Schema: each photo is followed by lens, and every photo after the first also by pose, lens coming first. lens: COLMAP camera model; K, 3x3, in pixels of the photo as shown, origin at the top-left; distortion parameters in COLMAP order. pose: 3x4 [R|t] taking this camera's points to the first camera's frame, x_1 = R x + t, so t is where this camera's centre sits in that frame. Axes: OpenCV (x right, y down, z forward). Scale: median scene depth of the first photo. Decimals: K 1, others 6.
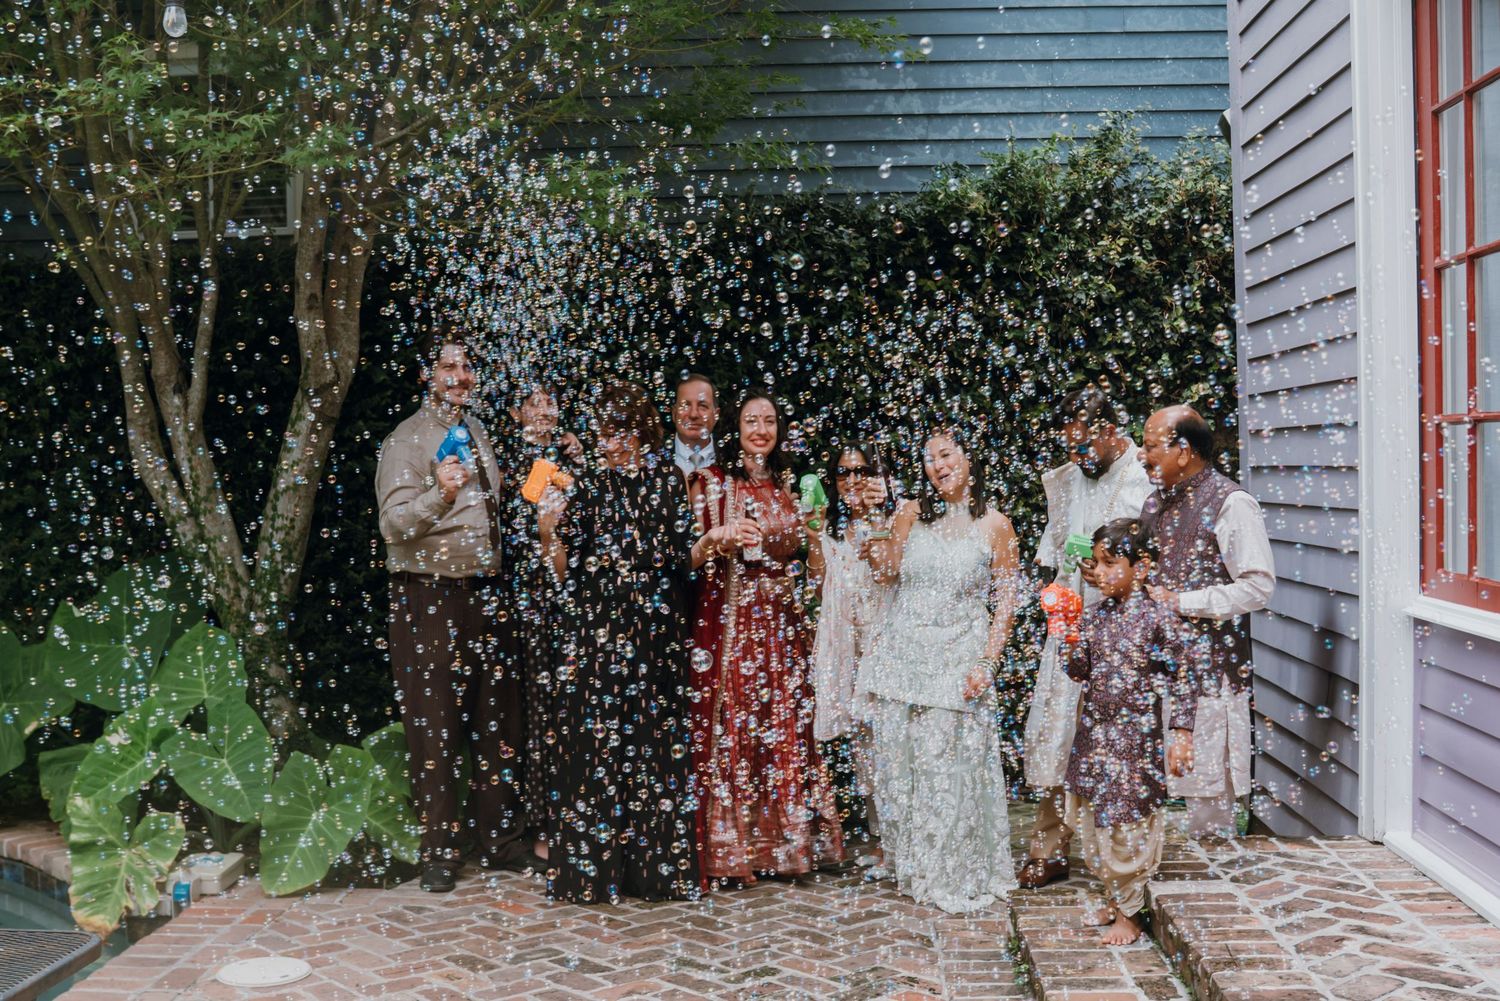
lens RADIAL K [[1699.5, 0, 749.6], [0, 1699.5, 534.7], [0, 0, 1]] dist [-0.066069, -0.003678]
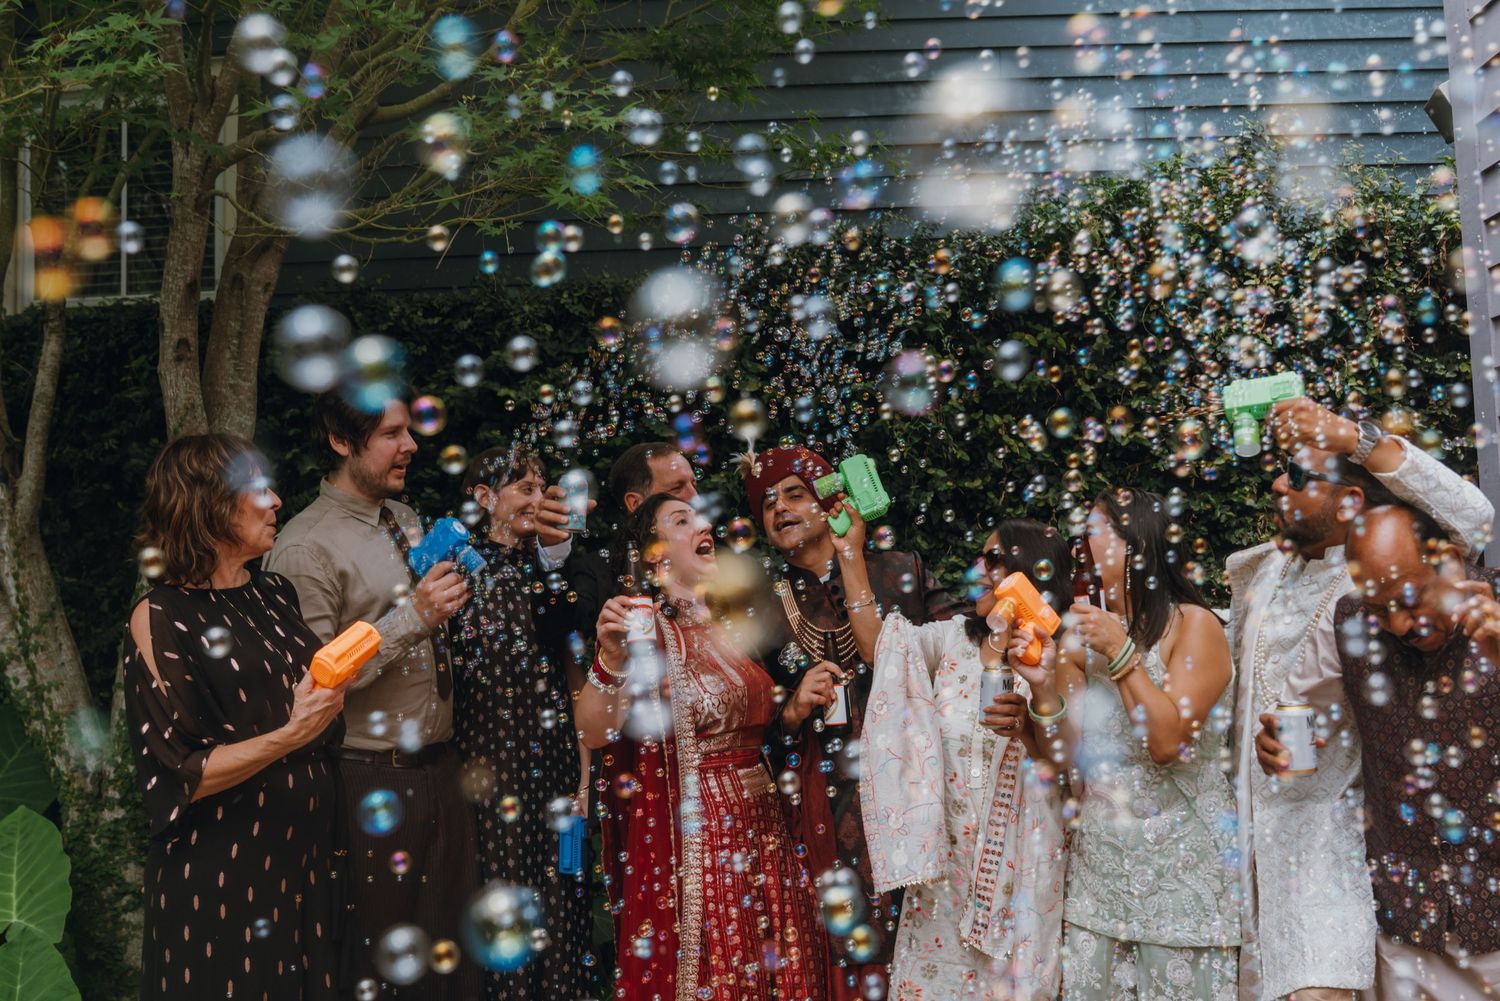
lens RADIAL K [[1596.4, 0, 750.0], [0, 1596.4, 500.5], [0, 0, 1]] dist [-0.110330, 0.047507]
pose [[0.999897, -0.012629, -0.006851, -0.014918], [0.011901, 0.995161, -0.097531, -0.006814], [0.008049, 0.097440, 0.995209, 0.294325]]
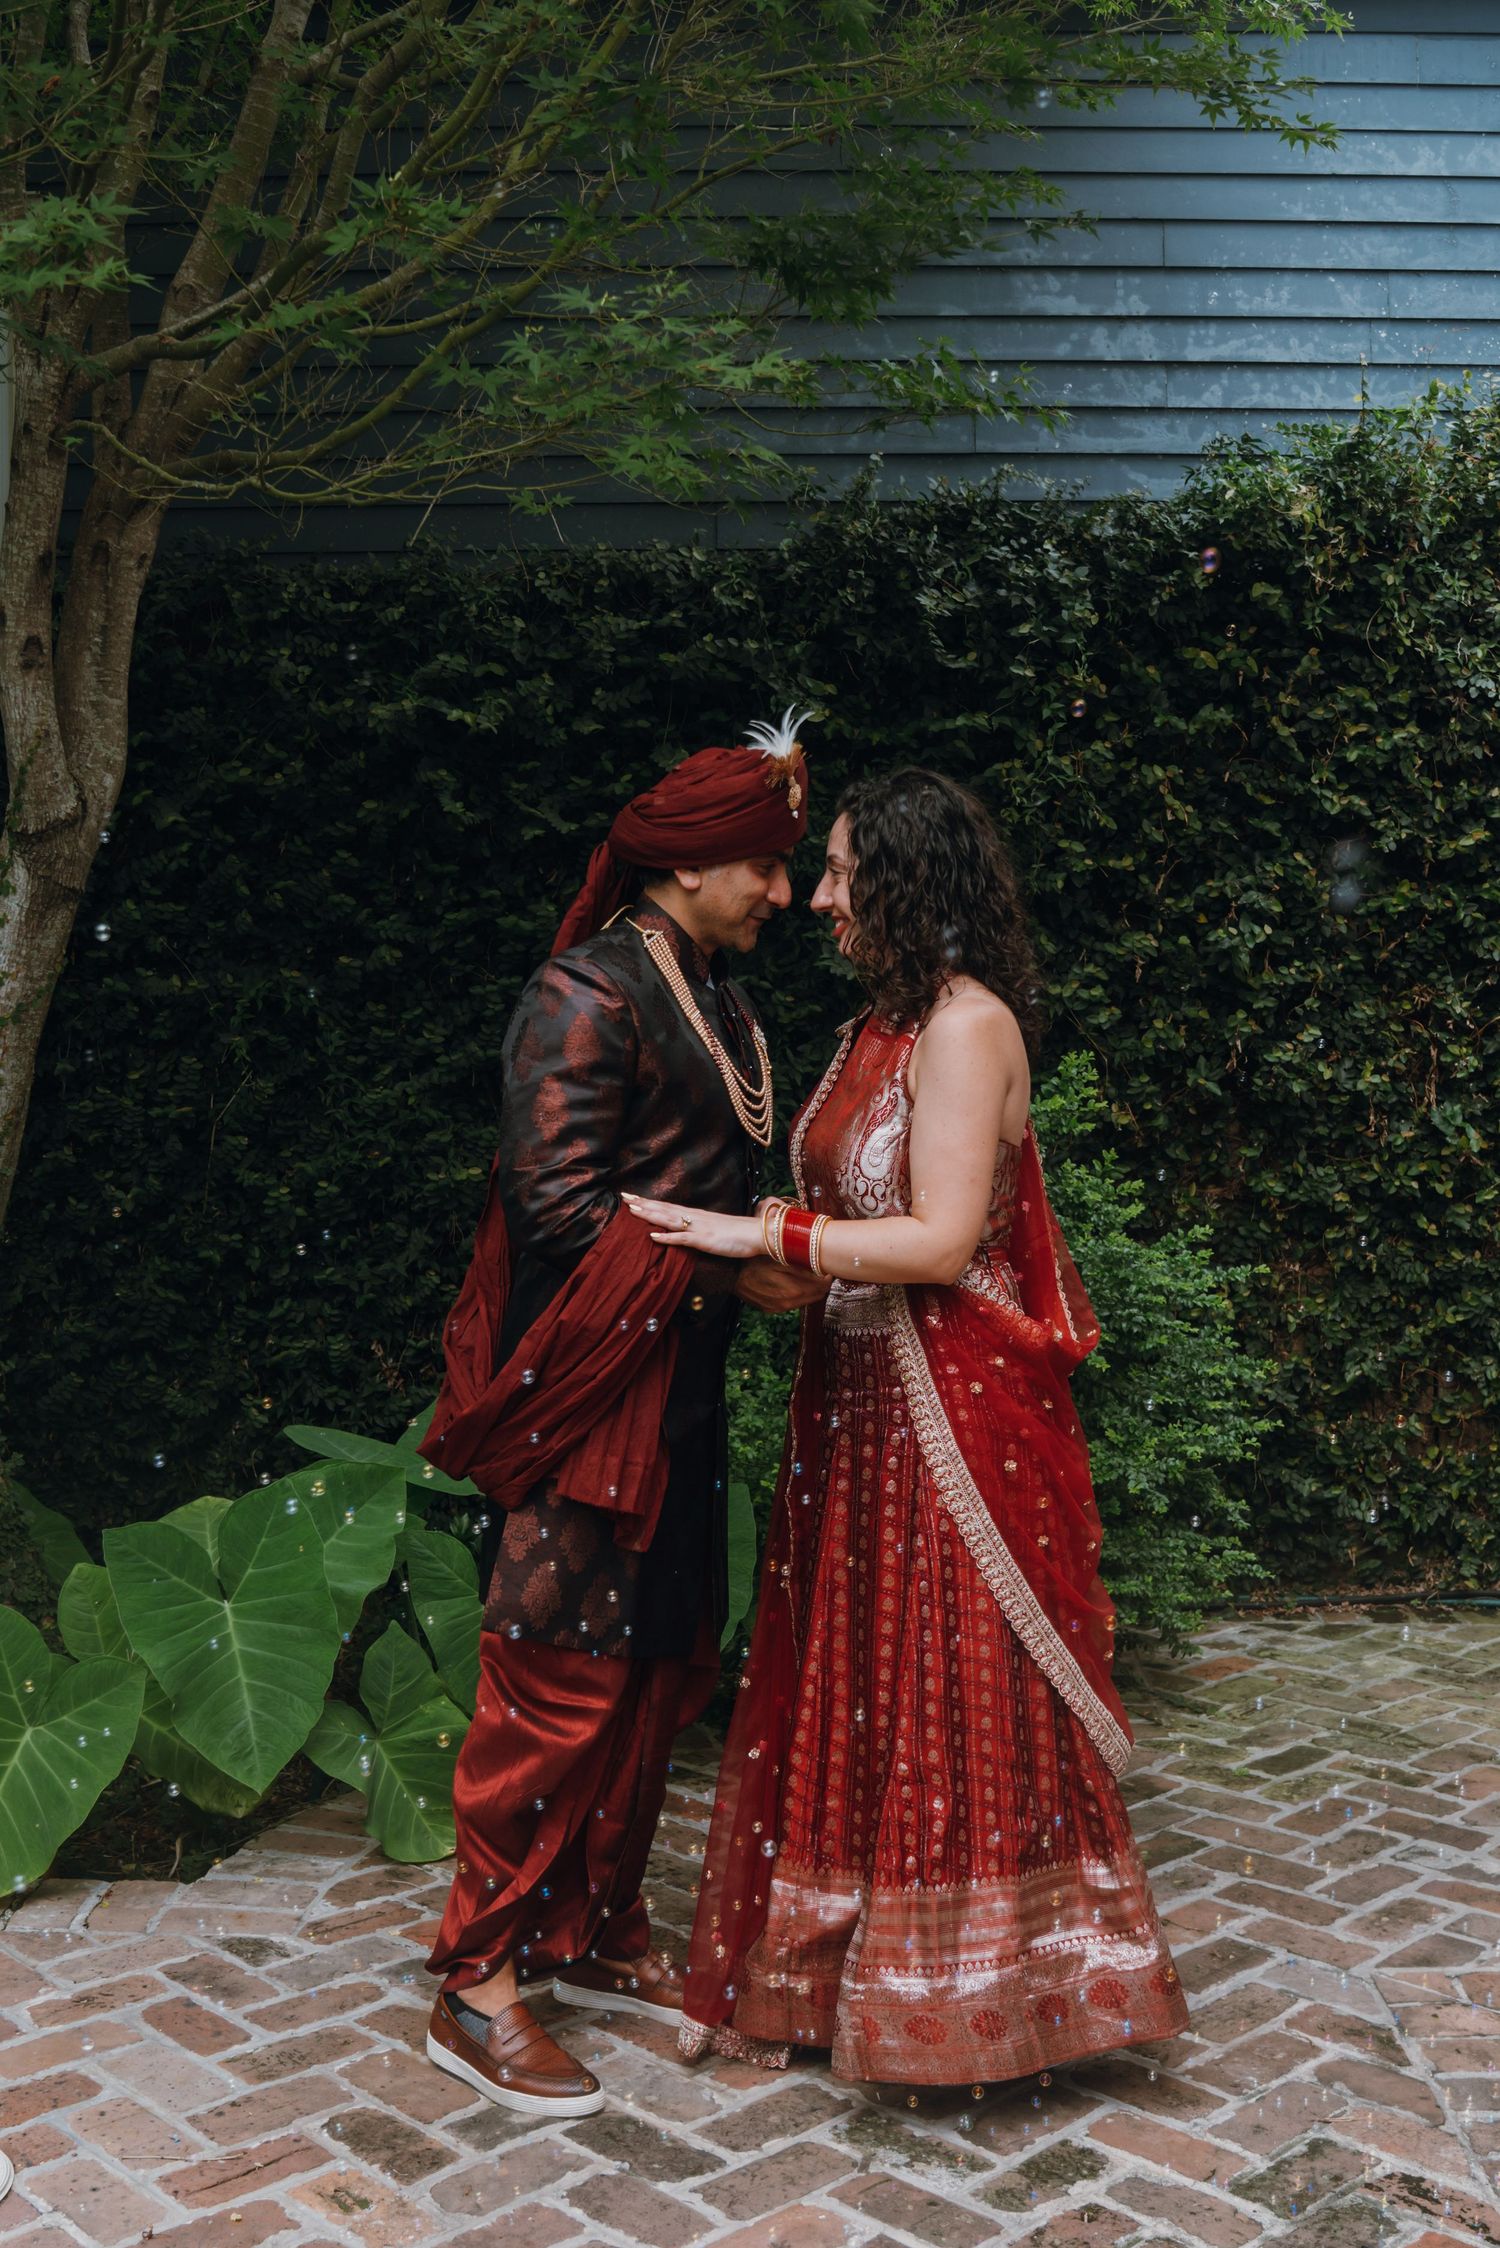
lens RADIAL K [[2392.4, 0, 780.5], [0, 2392.4, 1112.1], [0, 0, 1]] dist [-0.110330, 0.047507]
pose [[0.999093, 0.006392, 0.042106, -0.058181], [-0.006845, 0.999920, 0.010620, -0.011092], [-0.042035, -0.010899, 0.999057, 0.255145]]
